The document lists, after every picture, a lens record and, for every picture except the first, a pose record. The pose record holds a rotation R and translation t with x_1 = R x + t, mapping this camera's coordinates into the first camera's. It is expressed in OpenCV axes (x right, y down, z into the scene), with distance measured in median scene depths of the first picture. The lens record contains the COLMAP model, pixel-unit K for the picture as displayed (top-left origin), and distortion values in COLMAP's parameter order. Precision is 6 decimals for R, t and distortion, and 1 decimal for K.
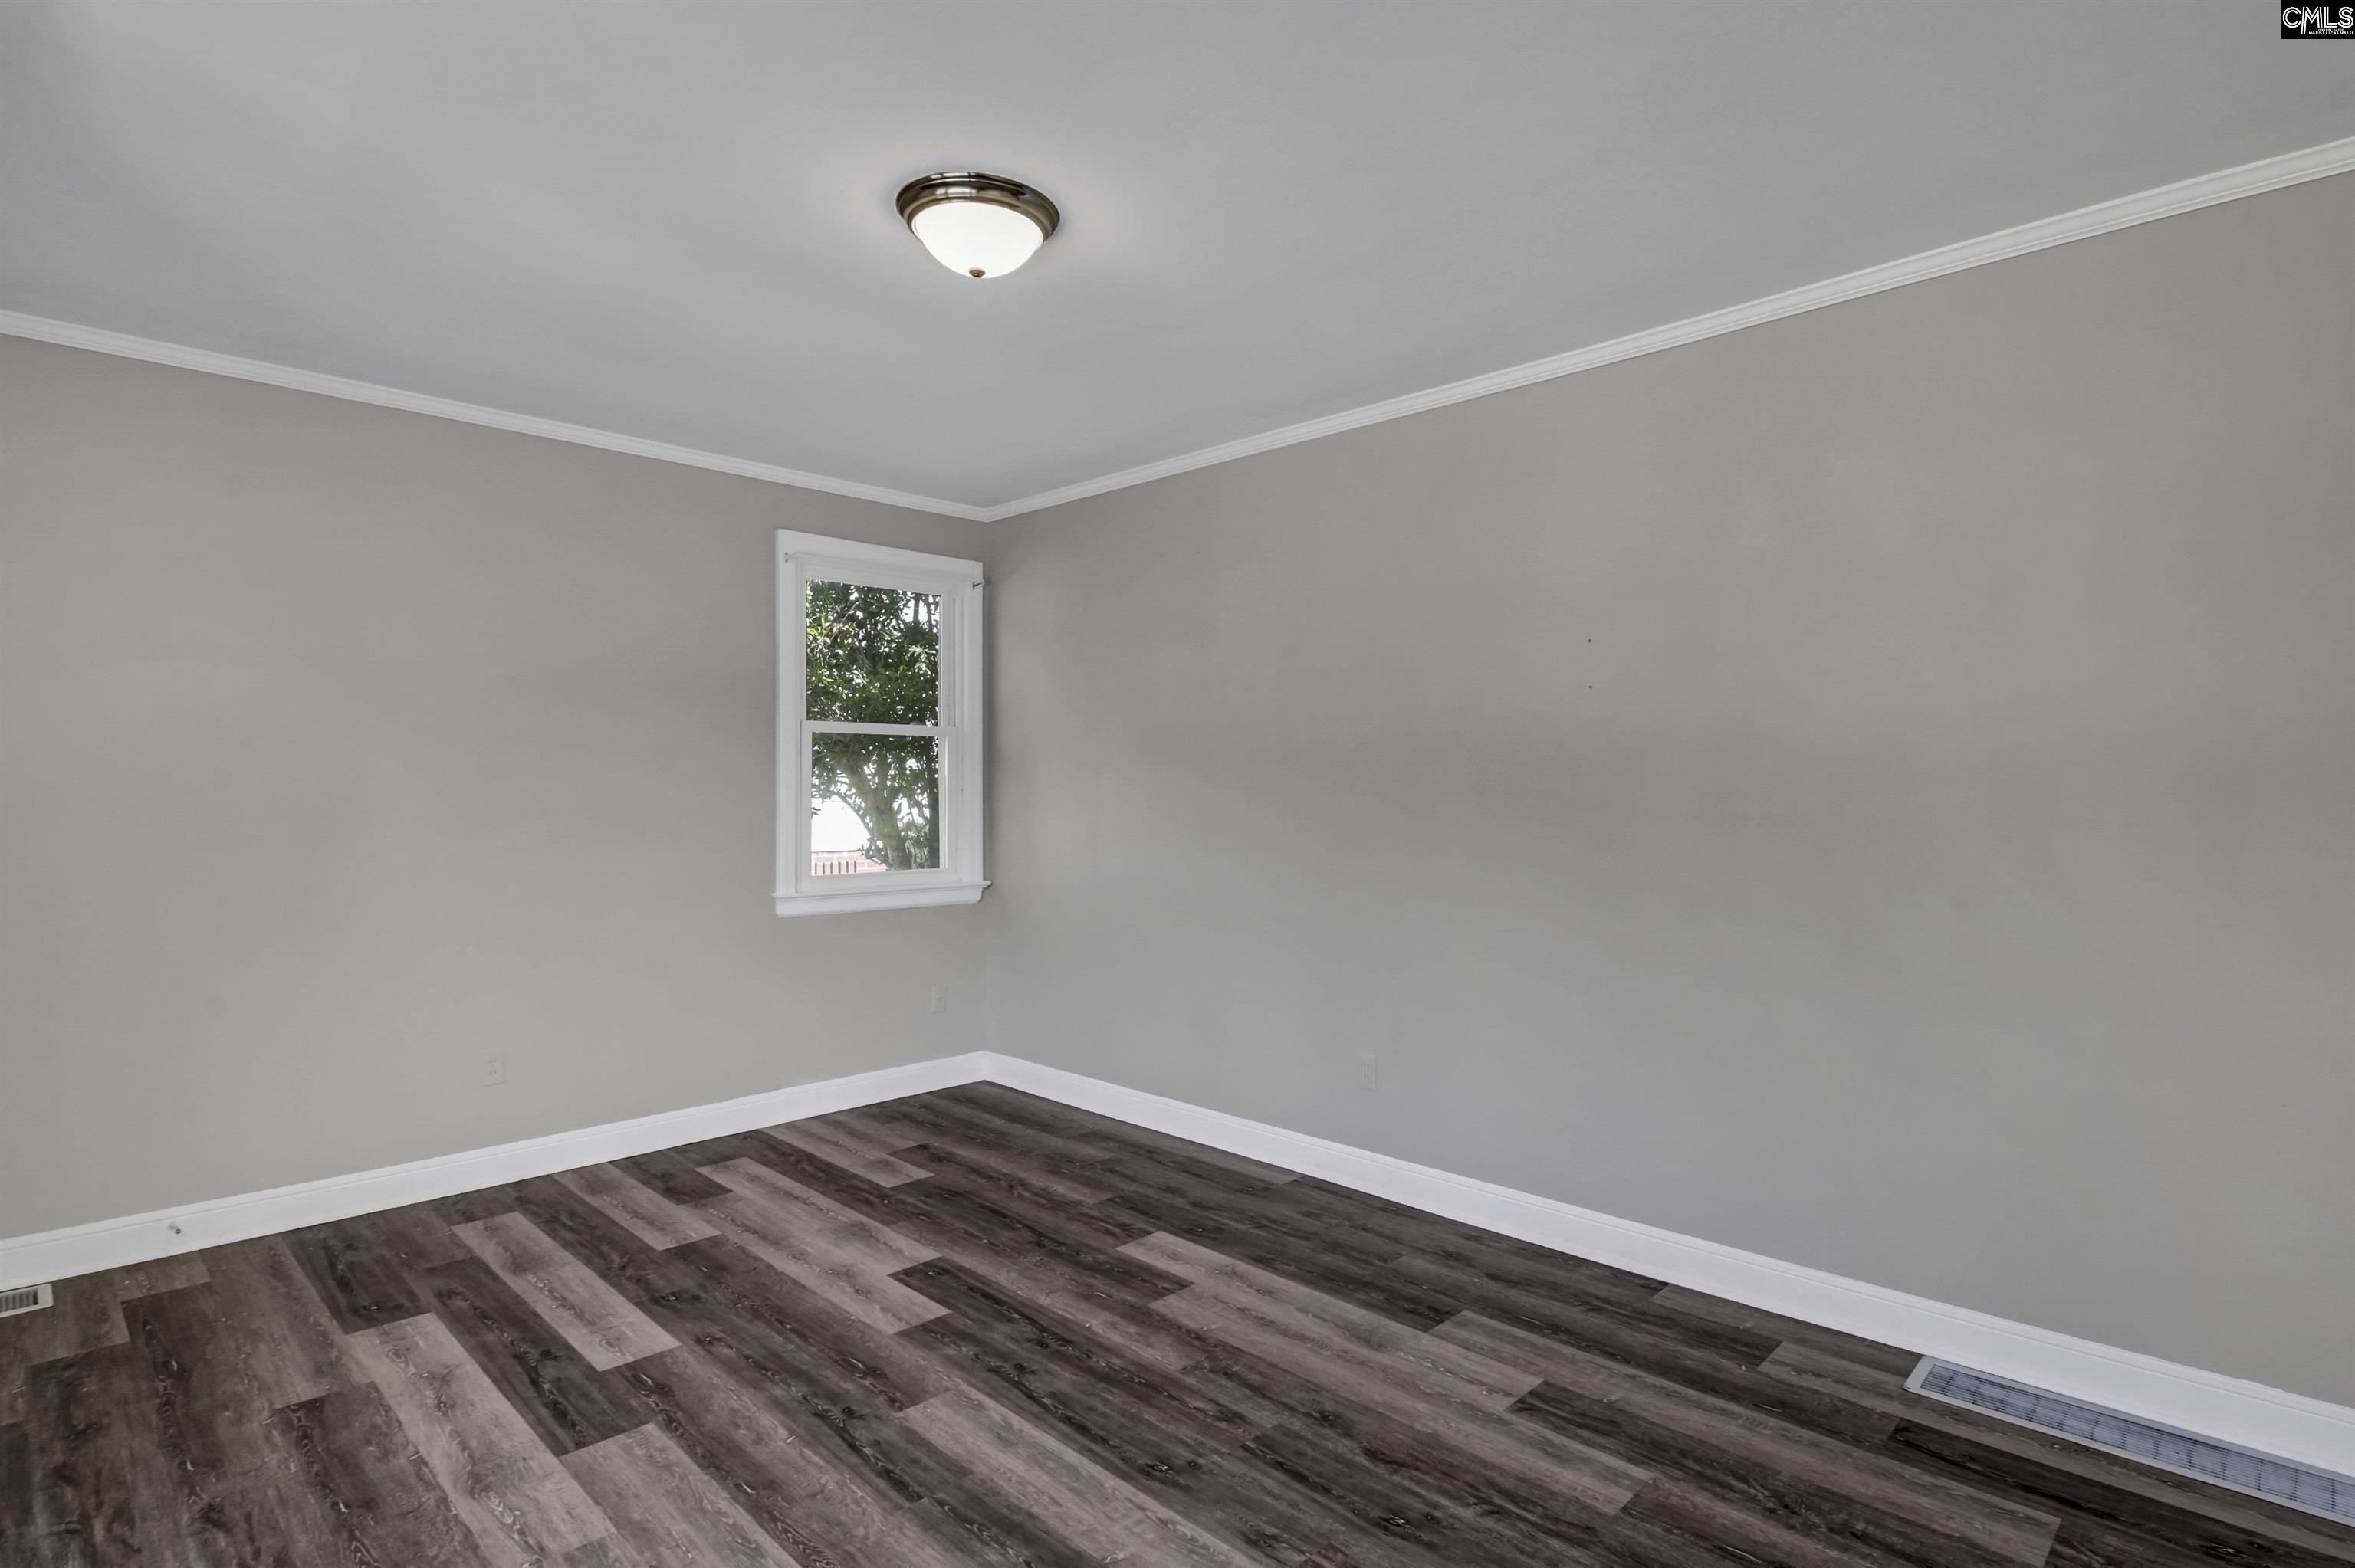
lens RADIAL K [[1181.5, 0, 1173.0], [0, 1181.5, 759.1], [0, 0, 1]] dist [0.004726, -0.008928]
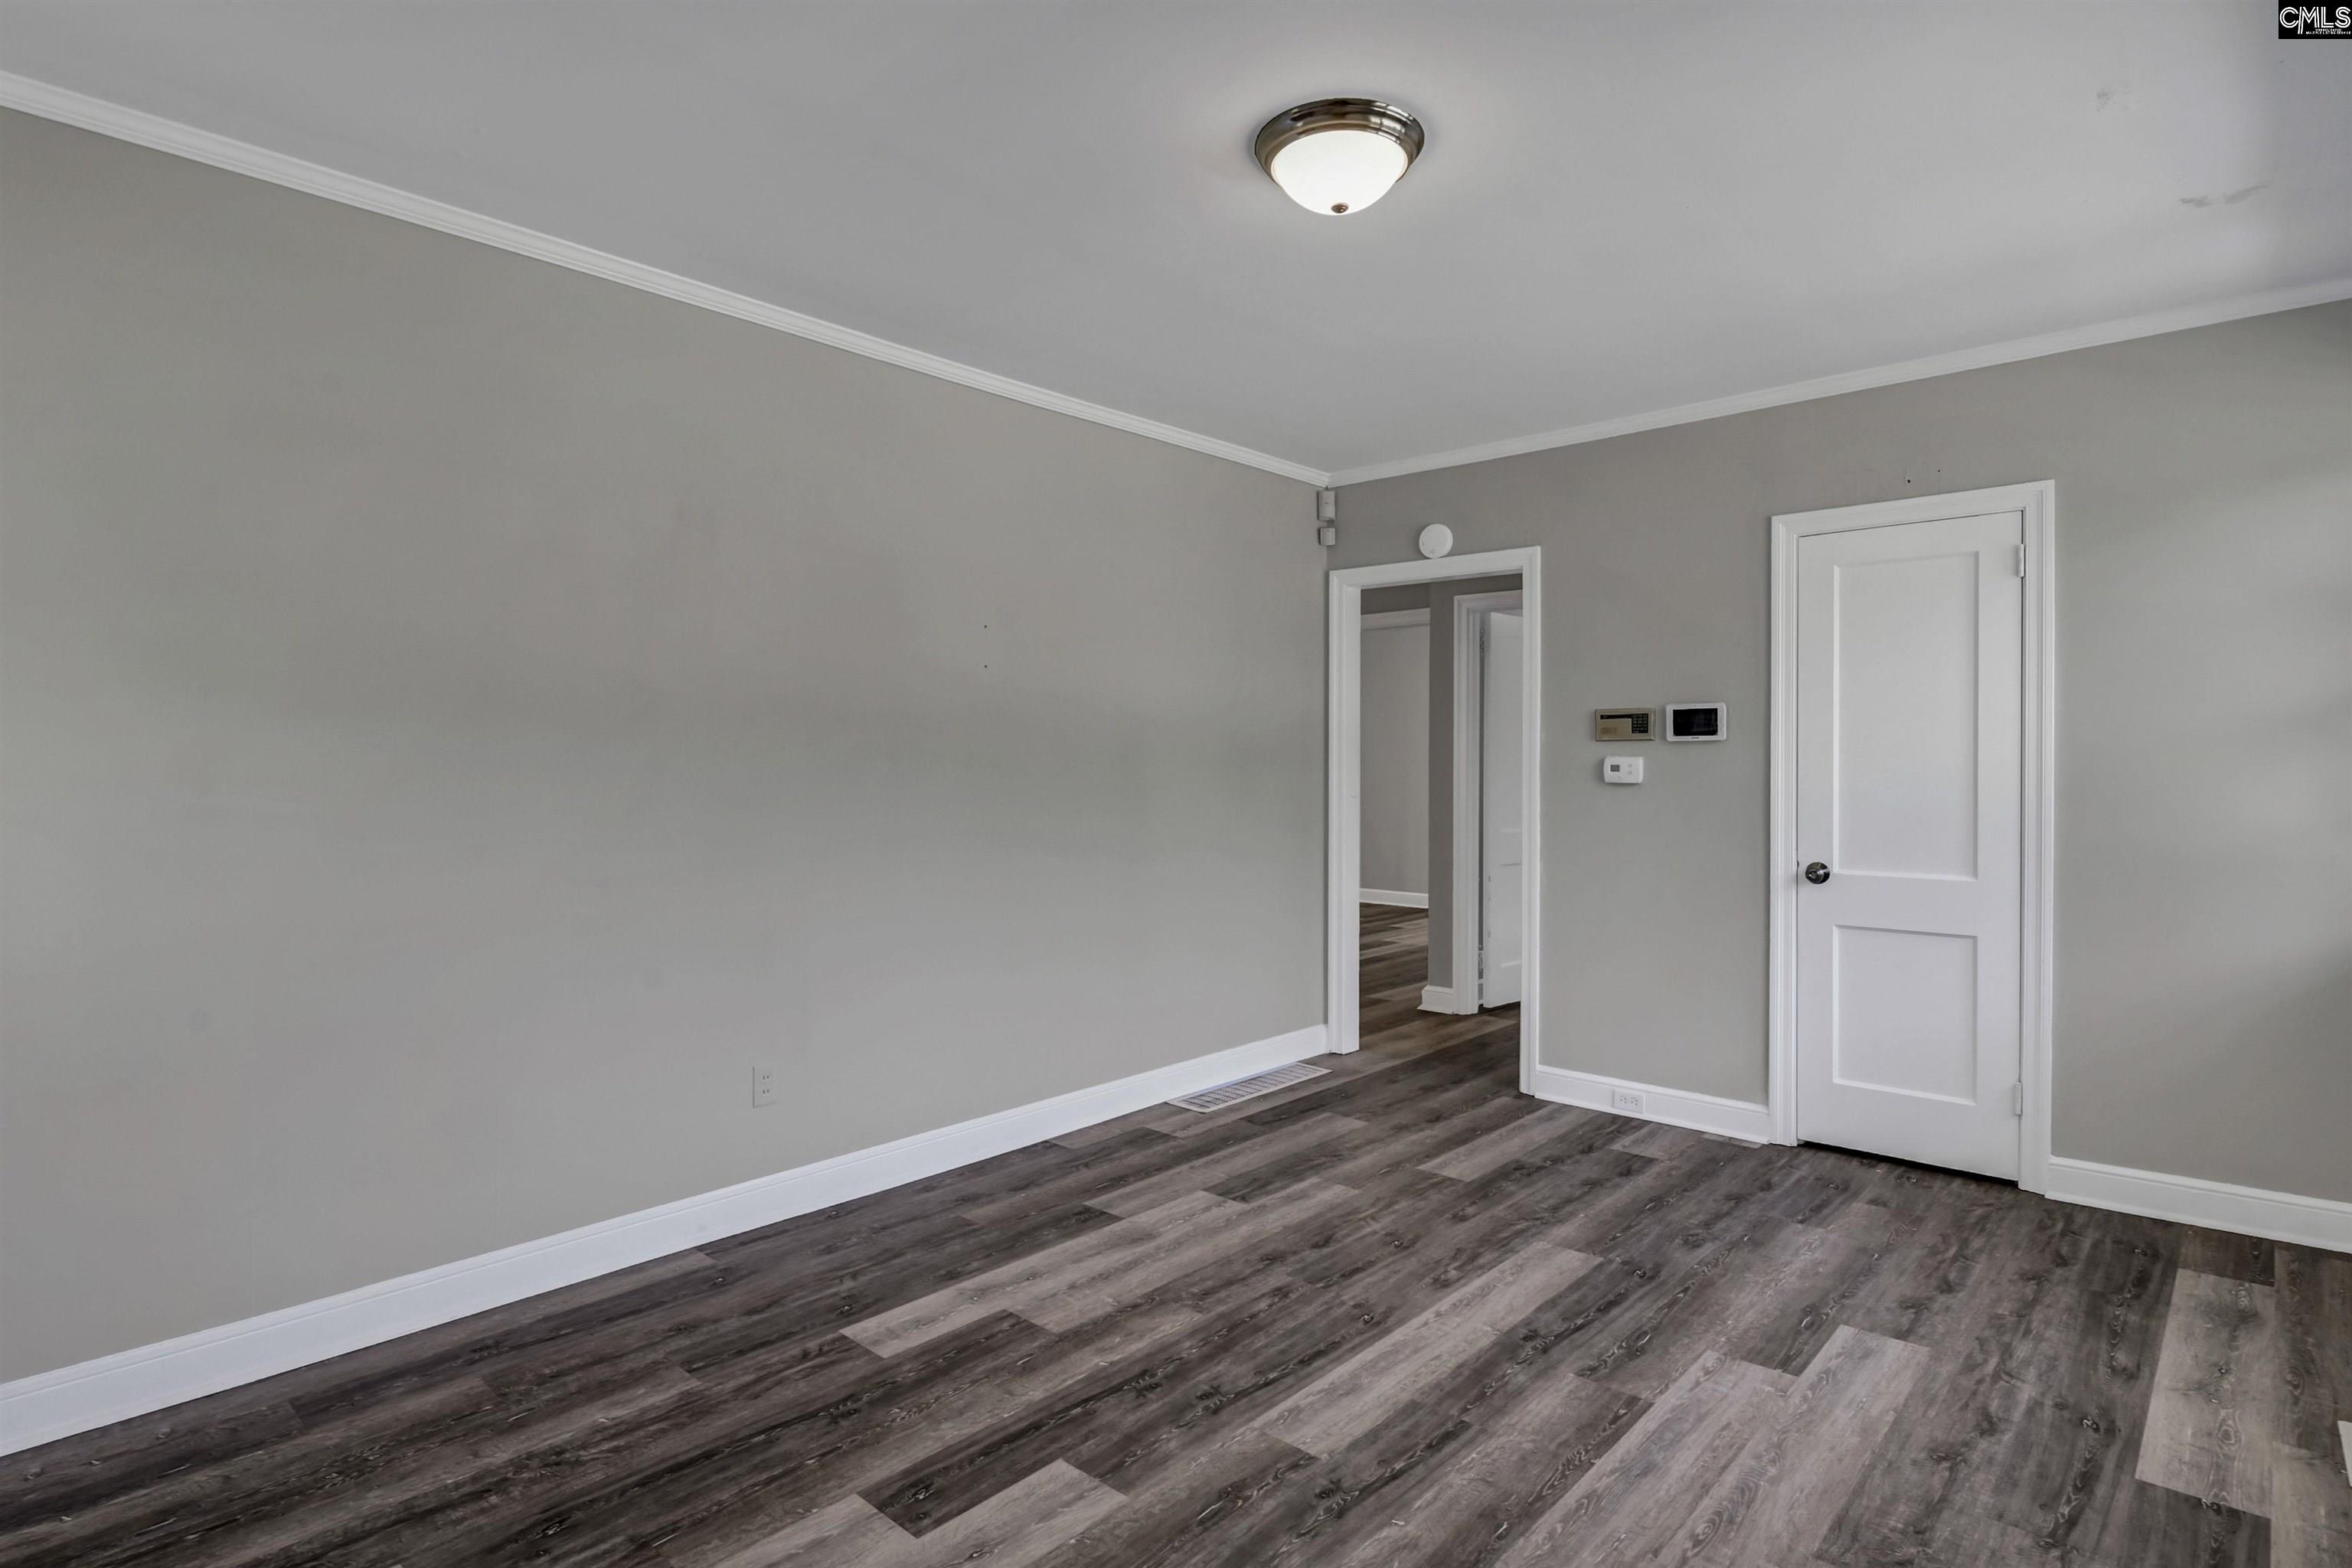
lens RADIAL K [[1221.8, 0, 1176.0], [0, 1221.8, 784.0], [0, 0, 1]] dist [0.002350, -0.011140]
pose [[-0.049681, -0.016145, 0.998635, -0.951786], [-0.019031, 0.999703, 0.015216, 0.038485], [-0.998584, -0.018249, -0.049974, 0.988445]]
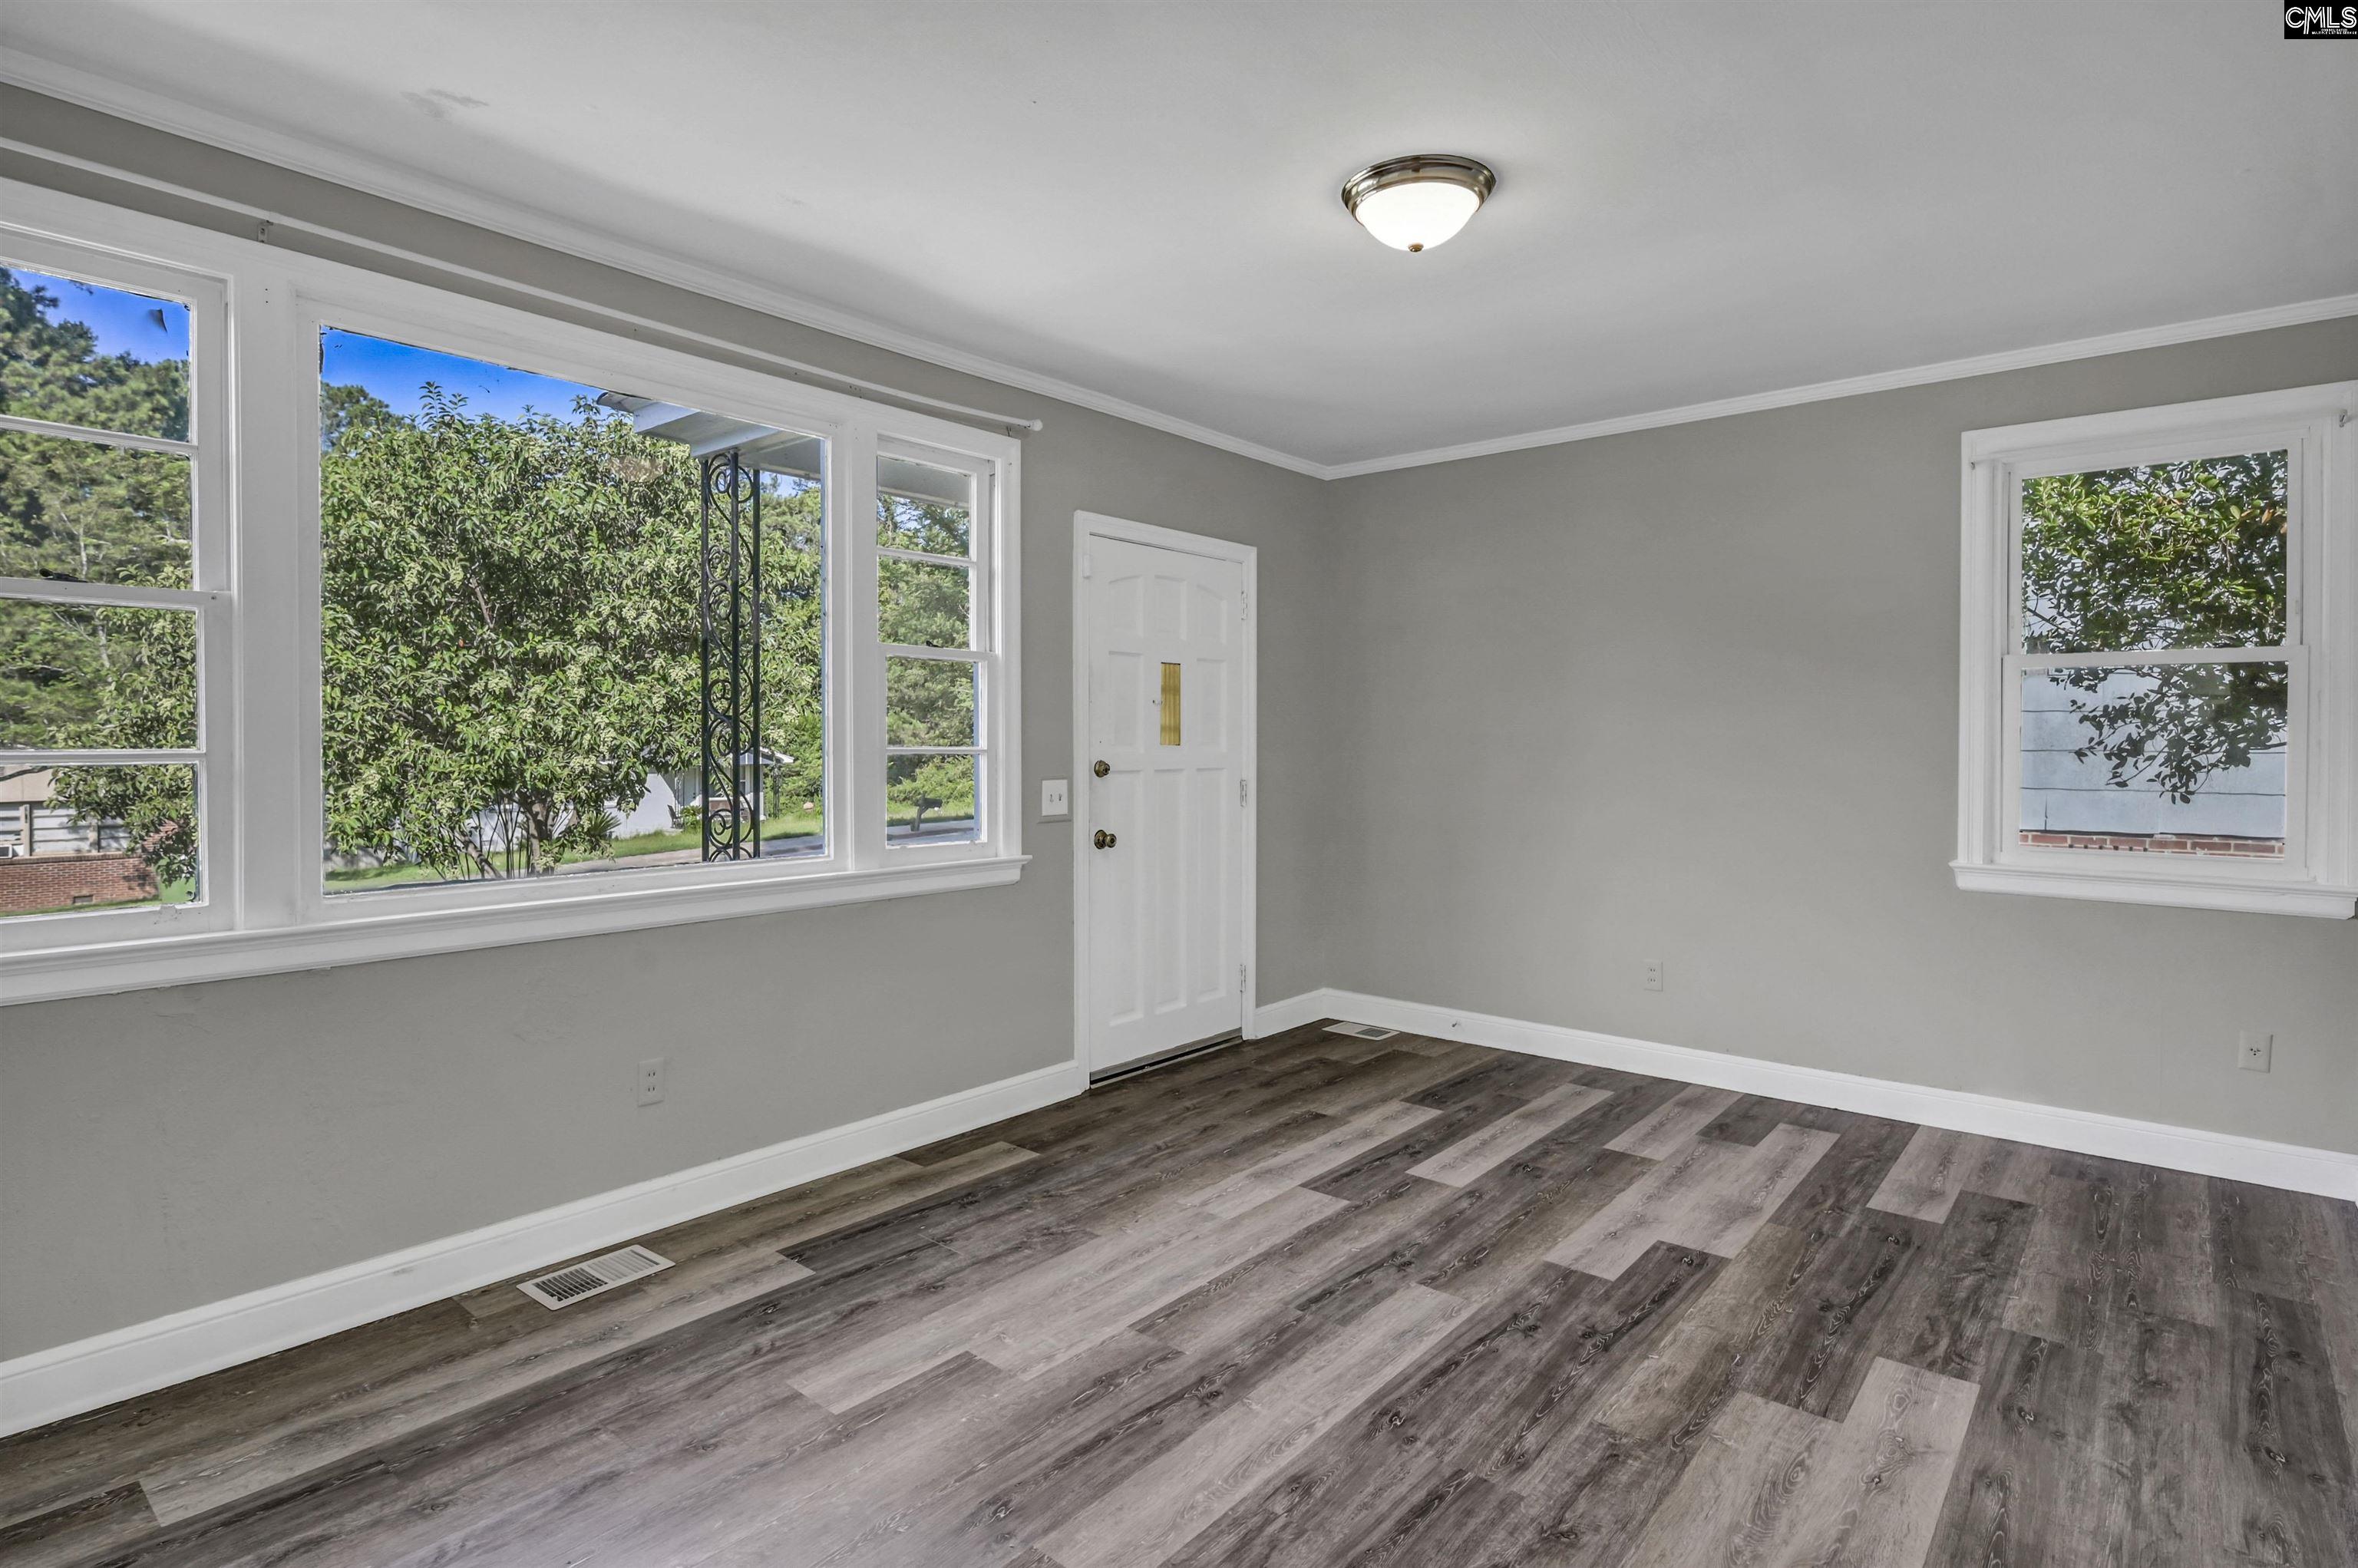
lens RADIAL K [[1183.1, 0, 1174.5], [0, 1183.1, 759.0], [0, 0, 1]] dist [0.004726, -0.008928]
pose [[0.086910, 0.017231, -0.996067, 0.738492], [0.016477, 0.999689, 0.018731, 0.022719], [0.996080, -0.018040, 0.086599, 0.580240]]
